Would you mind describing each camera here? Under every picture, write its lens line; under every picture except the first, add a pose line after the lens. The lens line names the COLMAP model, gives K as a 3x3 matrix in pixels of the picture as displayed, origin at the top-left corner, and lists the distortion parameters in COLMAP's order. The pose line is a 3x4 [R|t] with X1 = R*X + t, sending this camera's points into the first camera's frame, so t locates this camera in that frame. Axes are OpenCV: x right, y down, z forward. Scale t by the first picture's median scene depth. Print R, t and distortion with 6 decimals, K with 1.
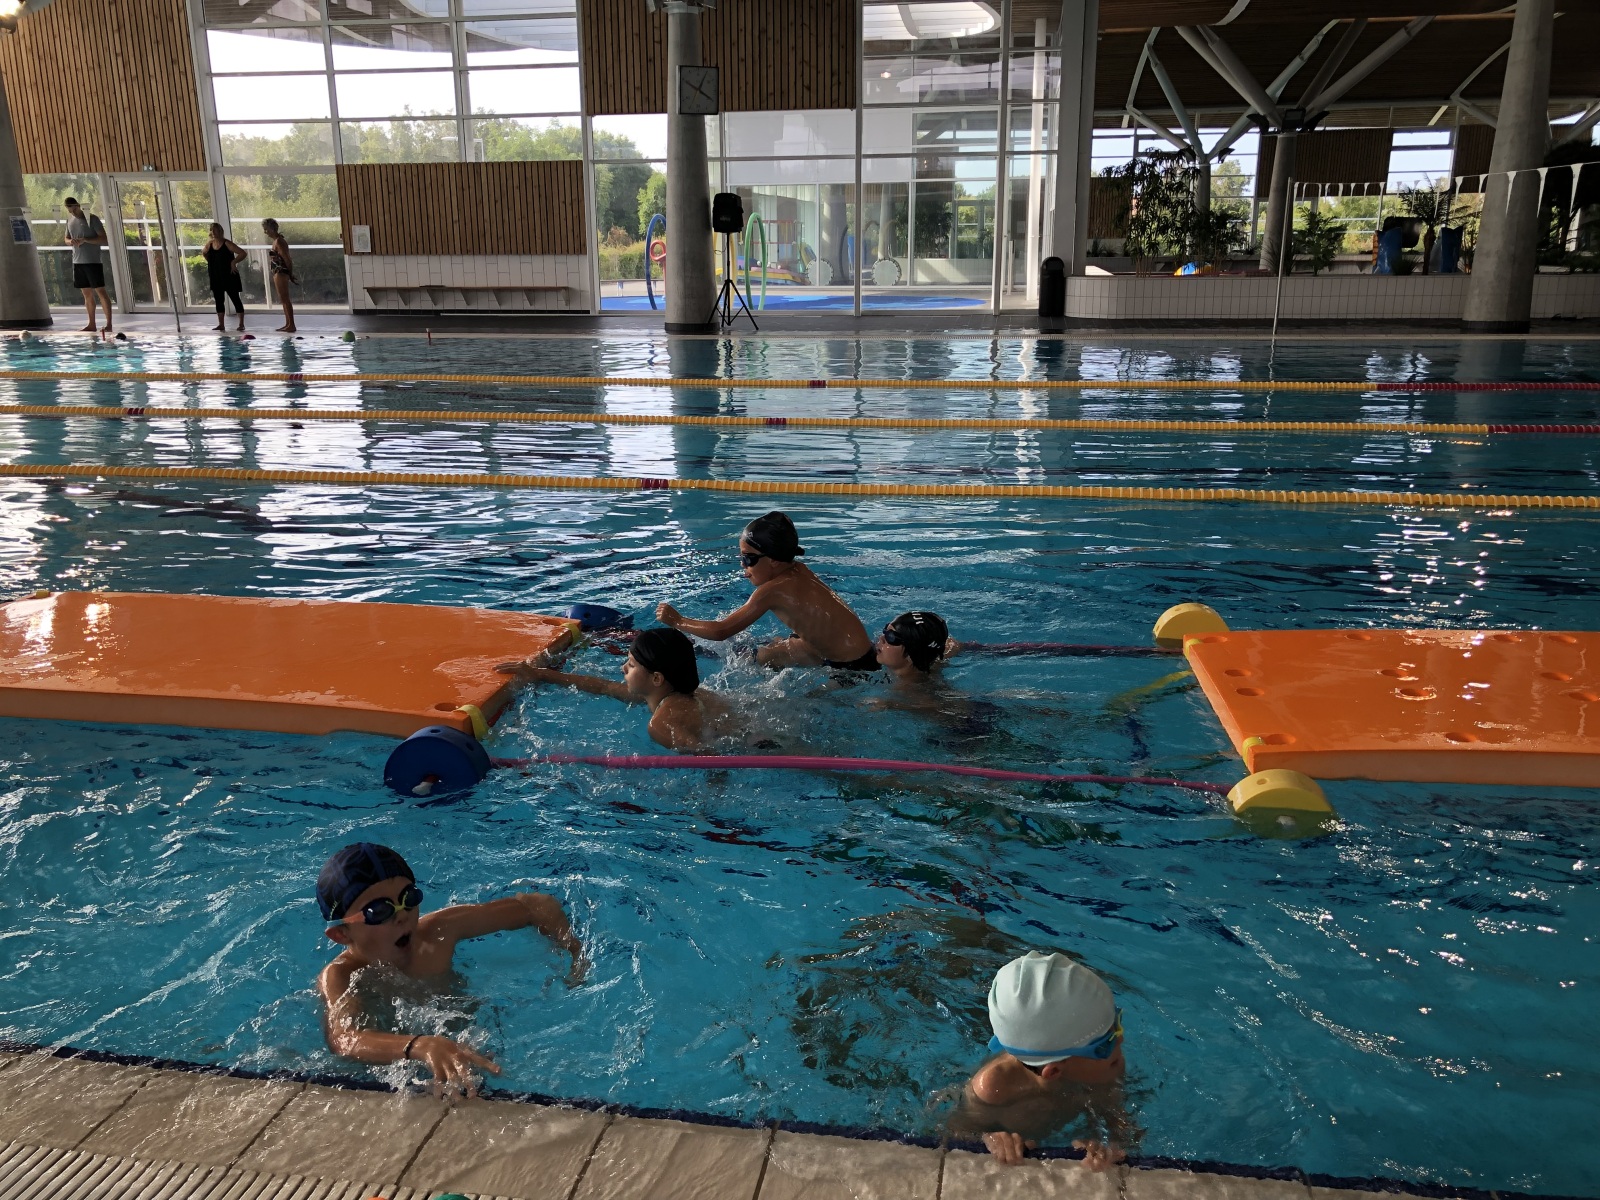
lens RADIAL K [[1292.6, 0, 800.0], [0, 1292.6, 600.0], [0, 0, 1]] dist [-0.005499, -0.003925]
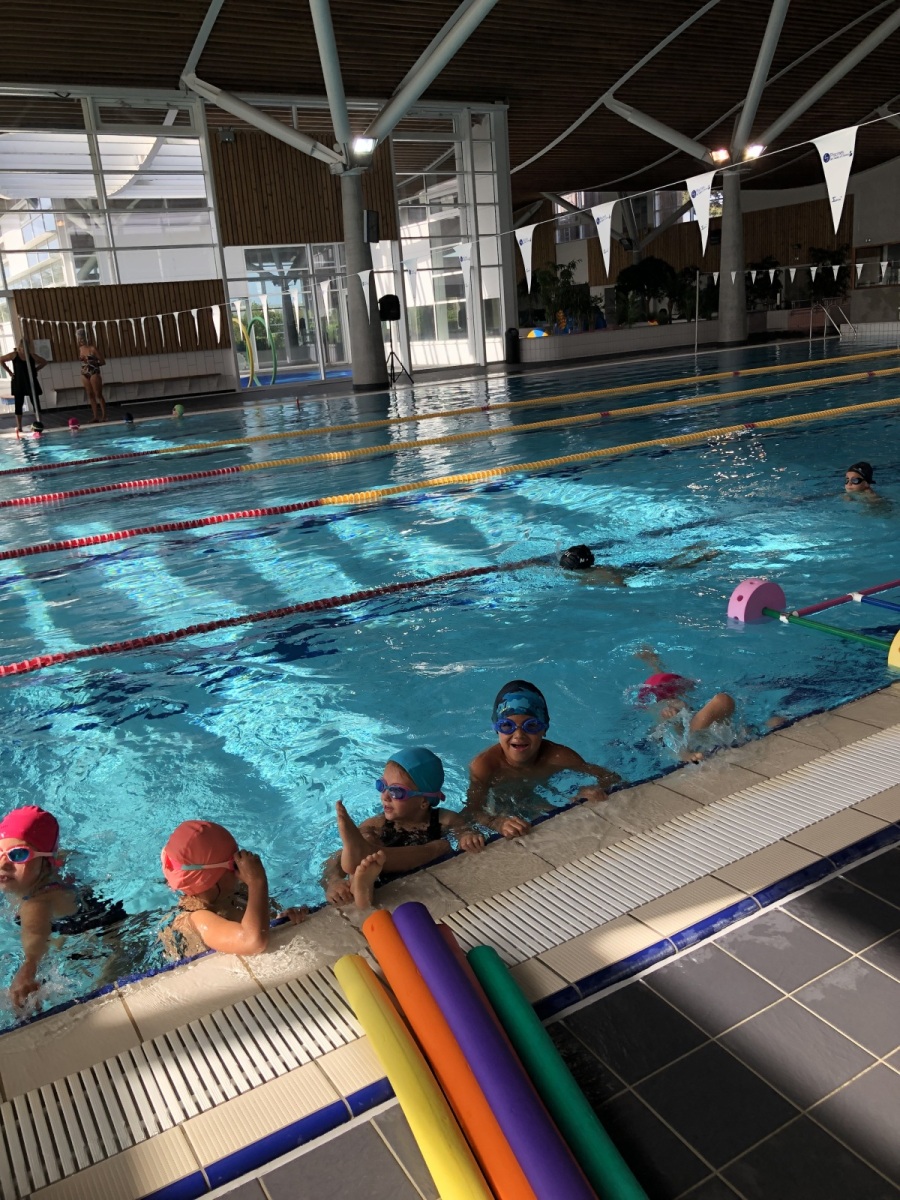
lens RADIAL K [[969.4, 0, 450.0], [0, 969.4, 600.0], [0, 0, 1]] dist [-0.005499, -0.003925]
pose [[0.760954, -0.226236, 0.608084, -0.708905], [0.243146, 0.968371, 0.056009, -0.012730], [-0.601522, 0.105233, 0.791895, 0.086876]]
